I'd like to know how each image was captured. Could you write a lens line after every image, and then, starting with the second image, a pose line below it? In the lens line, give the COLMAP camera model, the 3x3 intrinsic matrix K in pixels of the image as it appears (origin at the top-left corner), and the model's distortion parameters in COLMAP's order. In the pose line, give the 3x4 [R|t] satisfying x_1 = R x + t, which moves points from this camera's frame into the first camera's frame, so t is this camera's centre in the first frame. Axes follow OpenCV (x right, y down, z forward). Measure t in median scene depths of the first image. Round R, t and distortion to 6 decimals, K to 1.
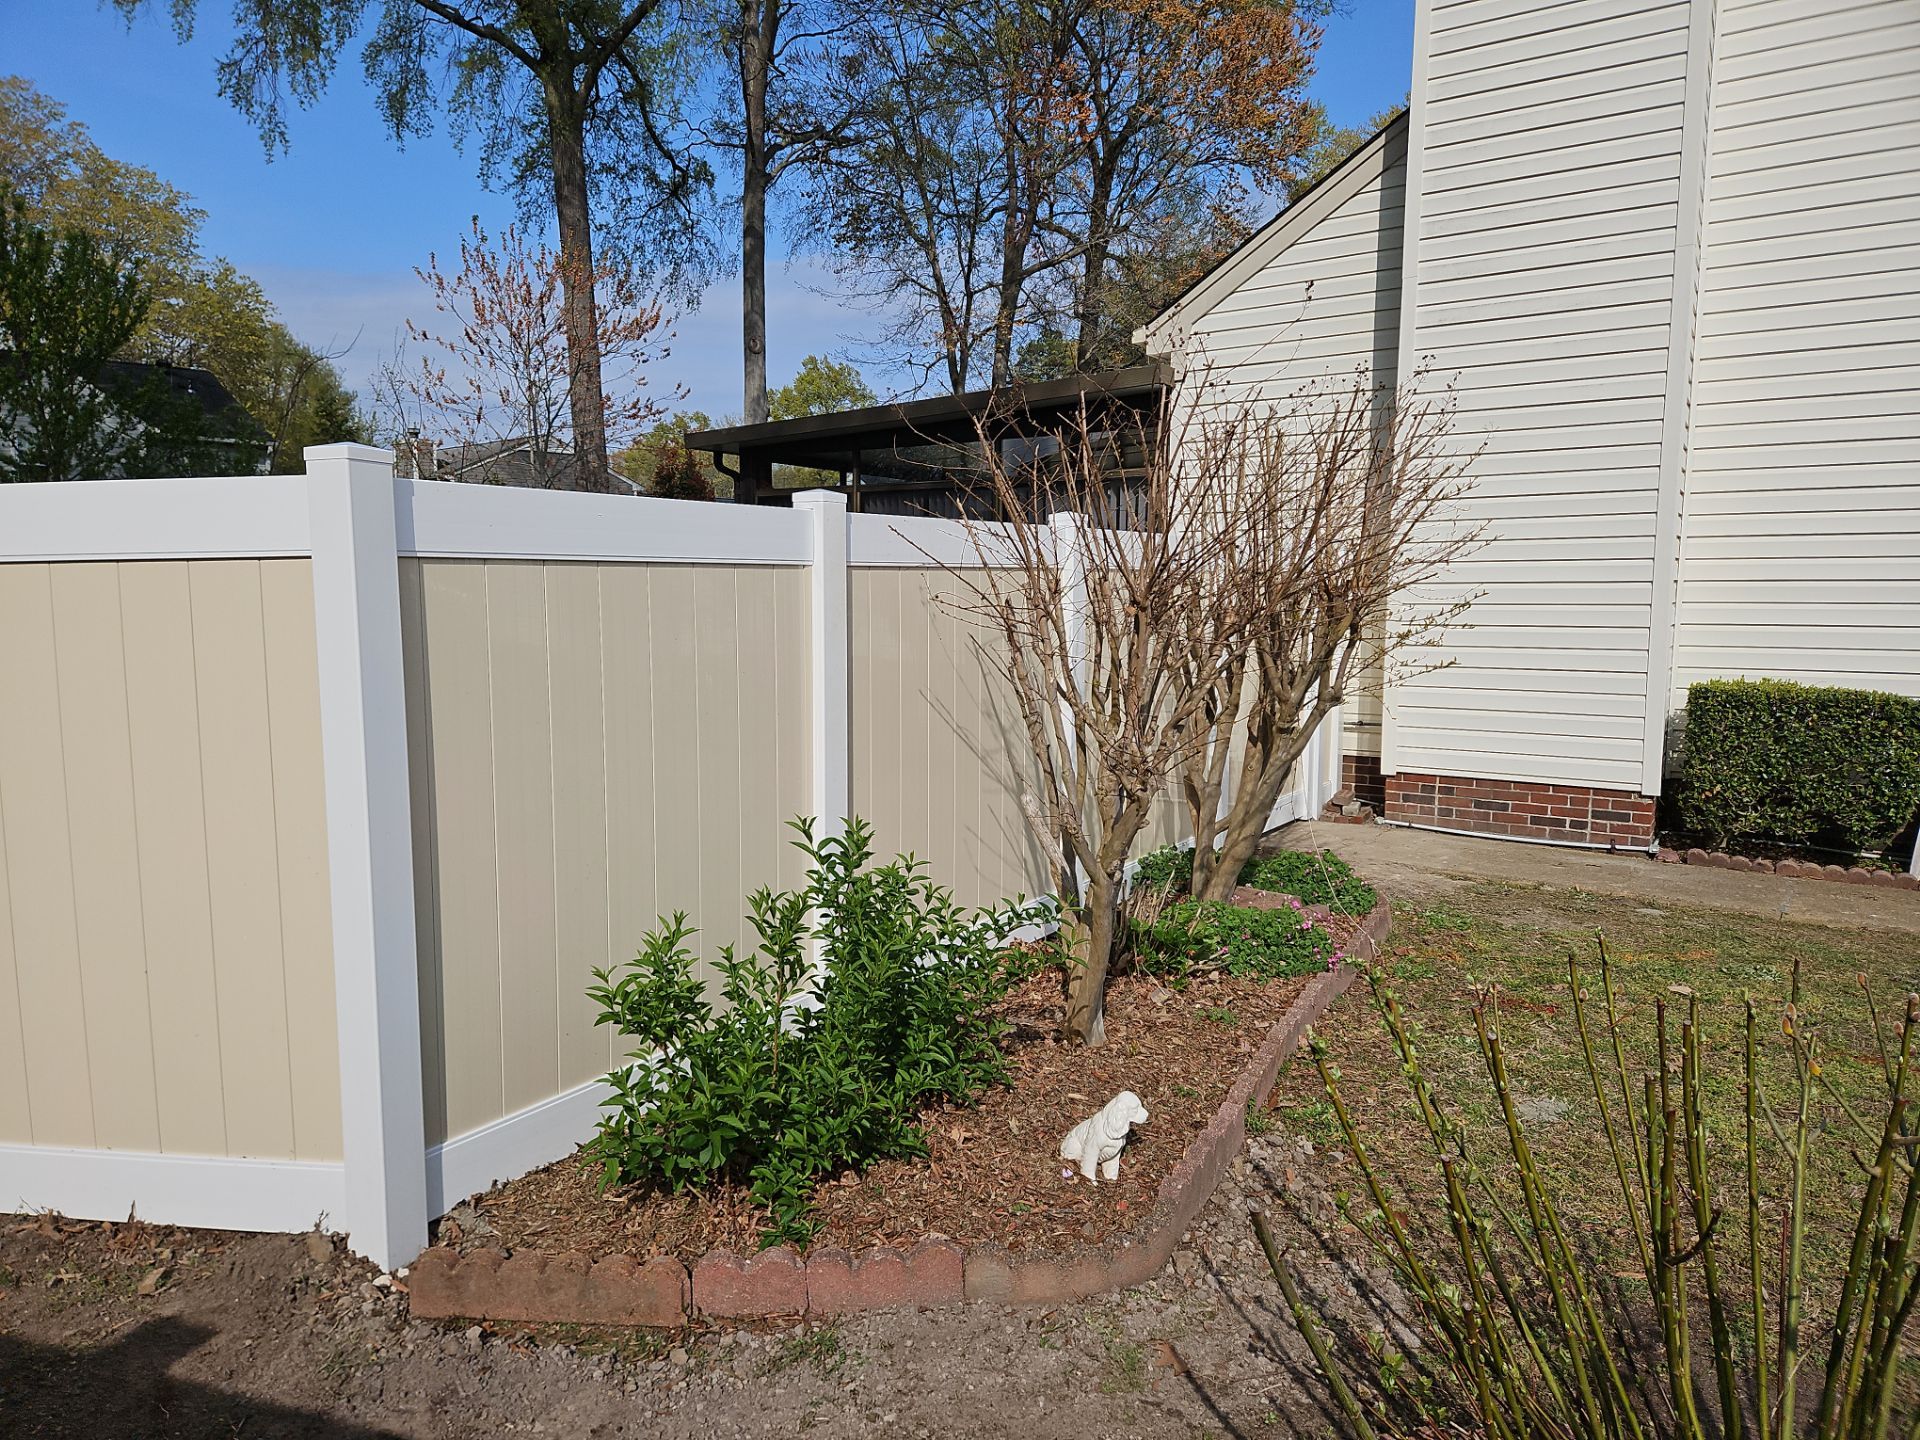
lens RADIAL K [[1306.3, 0, 942.0], [0, 1306.3, 729.3], [0, 0, 1]] dist [0.115685, -0.094510]
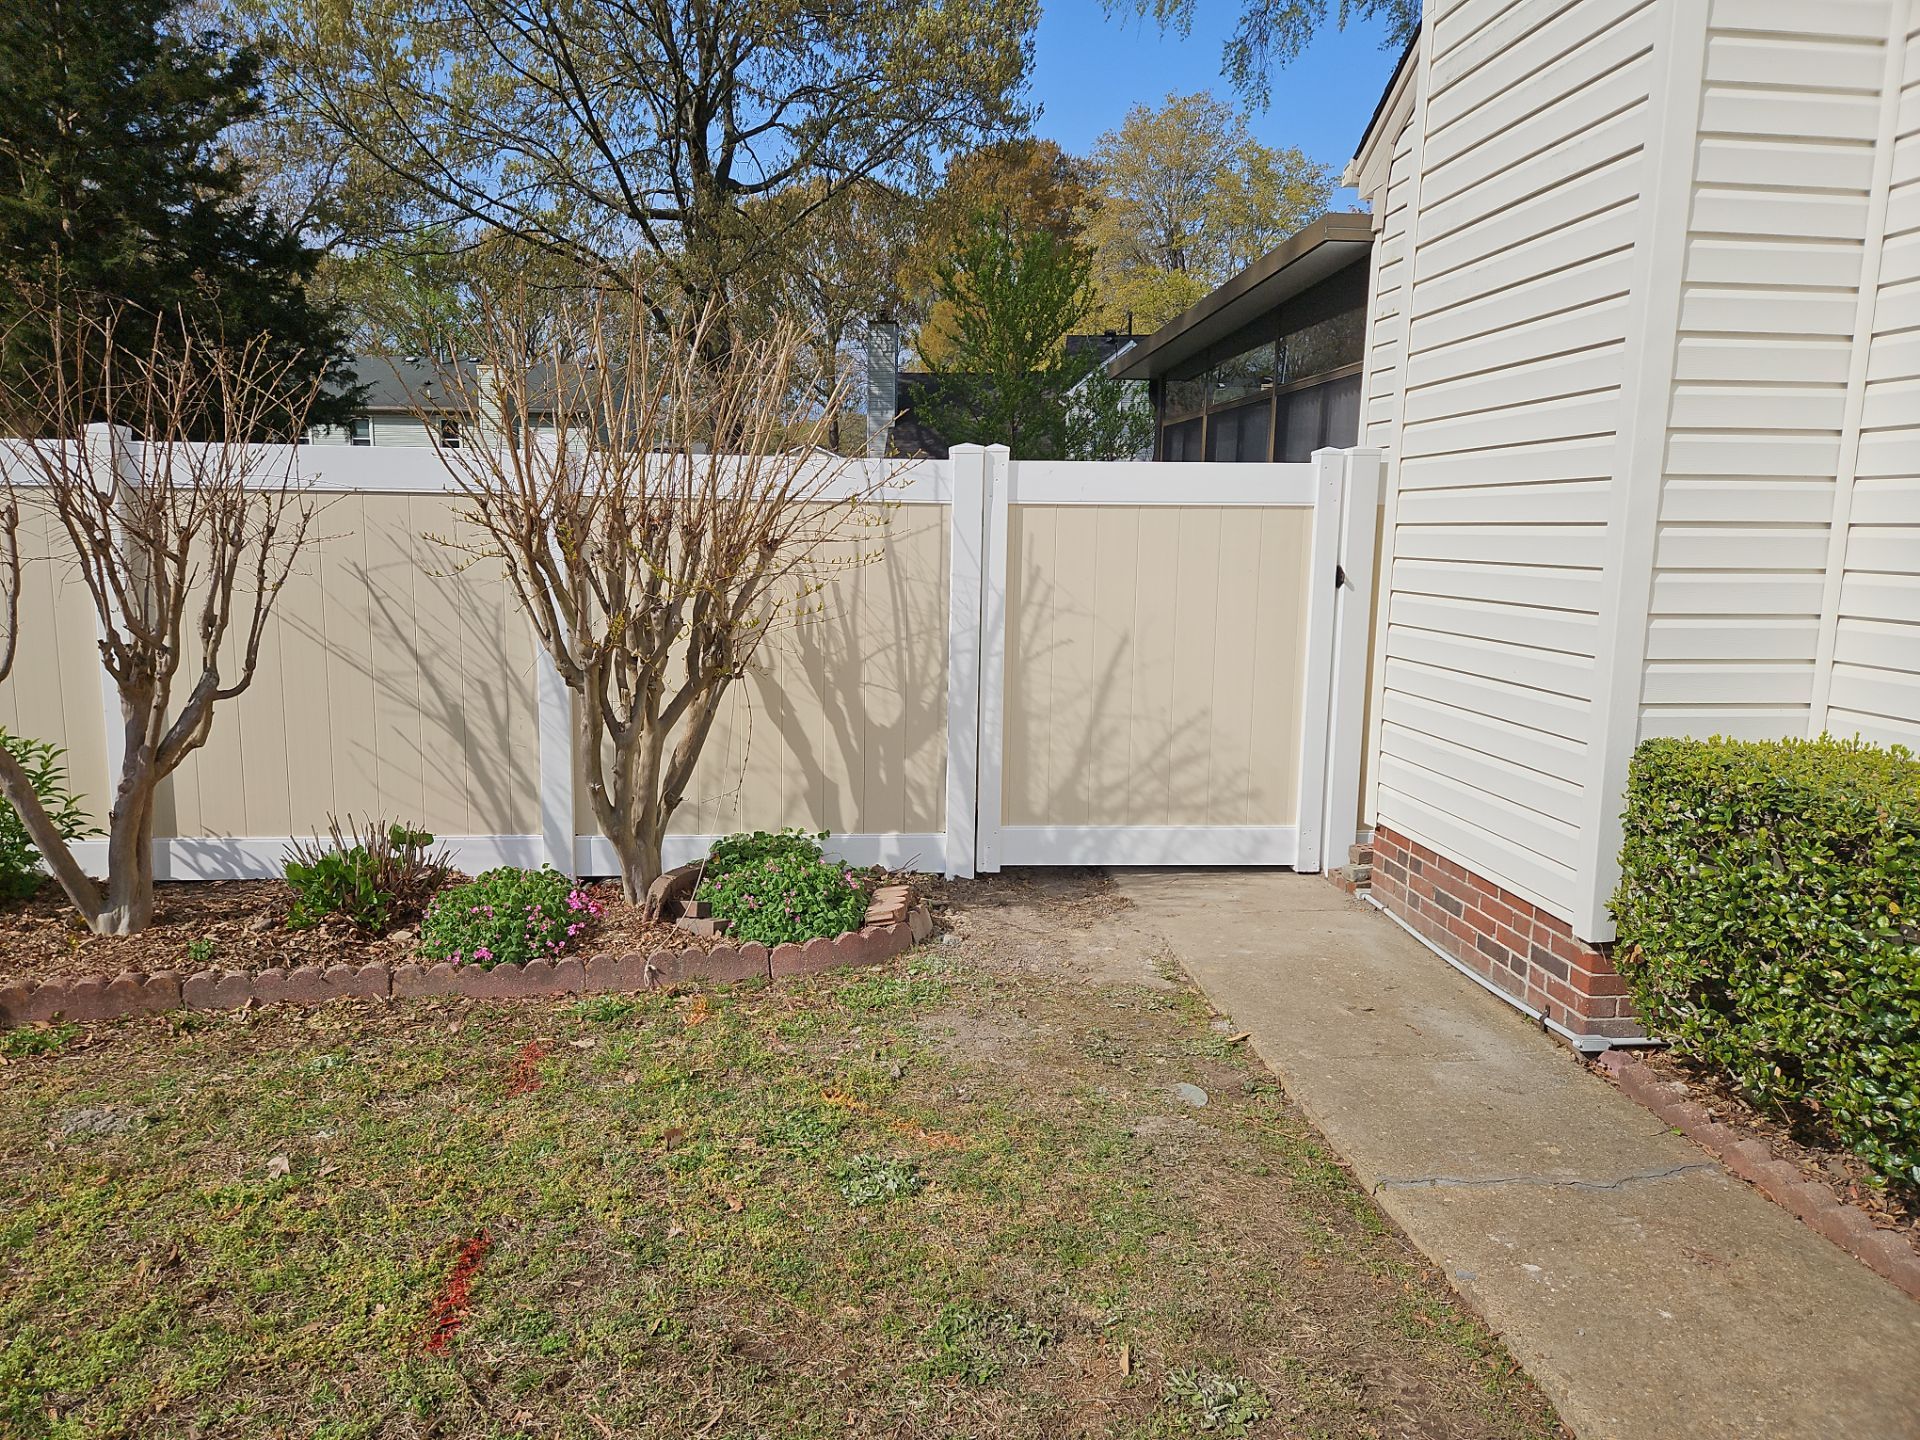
lens RADIAL K [[1356.2, 0, 960.0], [0, 1356.2, 720.0], [0, 0, 1]] dist [0.125449, -0.107348]
pose [[0.621905, 0.123804, -0.773244, 0.766747], [-0.105345, 0.991675, 0.074049, -0.049609], [0.775975, 0.035406, 0.629770, 0.445246]]
